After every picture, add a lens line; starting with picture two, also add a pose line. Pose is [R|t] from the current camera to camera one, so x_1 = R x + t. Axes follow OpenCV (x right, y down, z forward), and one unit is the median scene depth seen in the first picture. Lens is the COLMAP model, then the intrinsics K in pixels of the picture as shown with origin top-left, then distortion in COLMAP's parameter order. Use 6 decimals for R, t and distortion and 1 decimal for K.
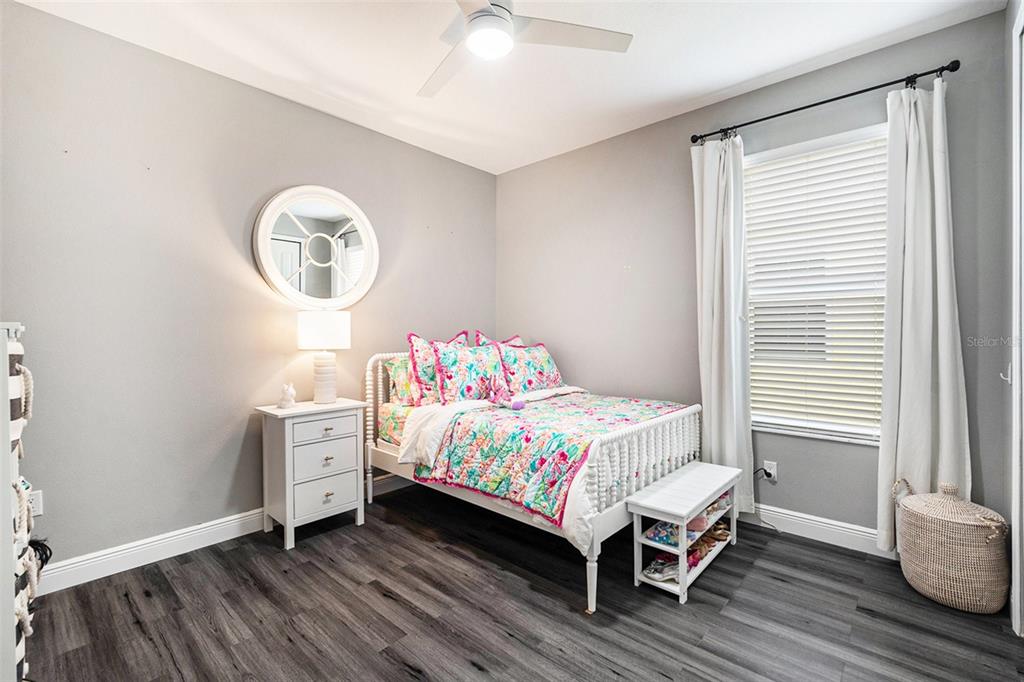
lens RADIAL K [[453.7, 0, 510.3], [0, 453.7, 338.4], [0, 0, 1]] dist [-0.002655, -0.000208]
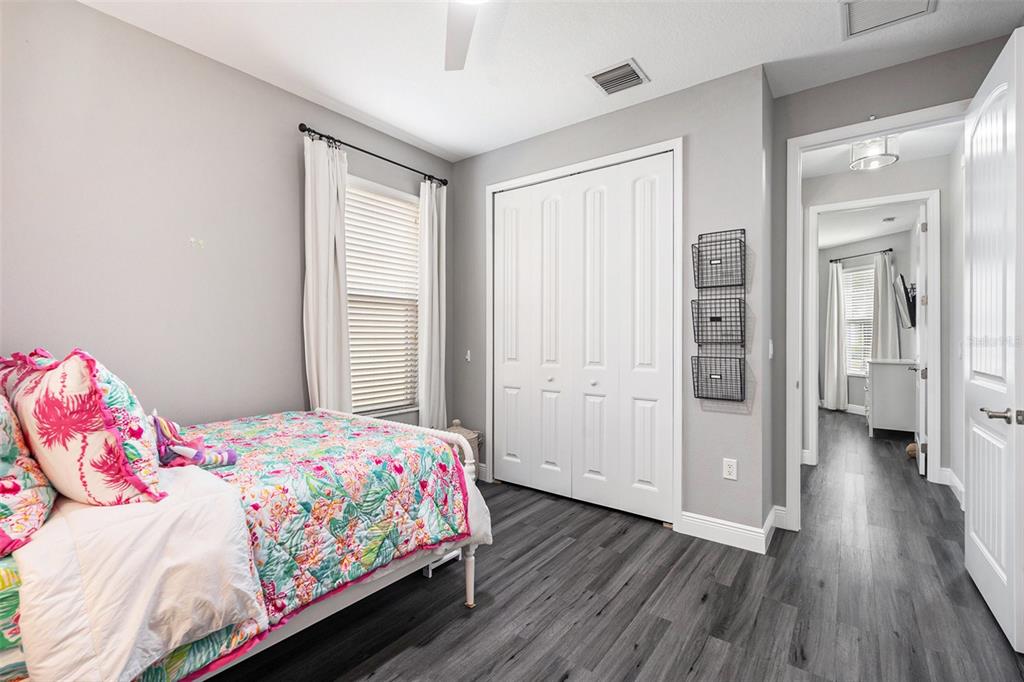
lens RADIAL K [[453.7, 0, 510.3], [0, 453.7, 338.4], [0, 0, 1]] dist [-0.002655, -0.000208]
pose [[-0.085710, 0.001008, 0.996320, -0.738718], [0.010892, 0.999941, -0.000074, 0.001026], [-0.996261, 0.010845, -0.085715, 0.861122]]
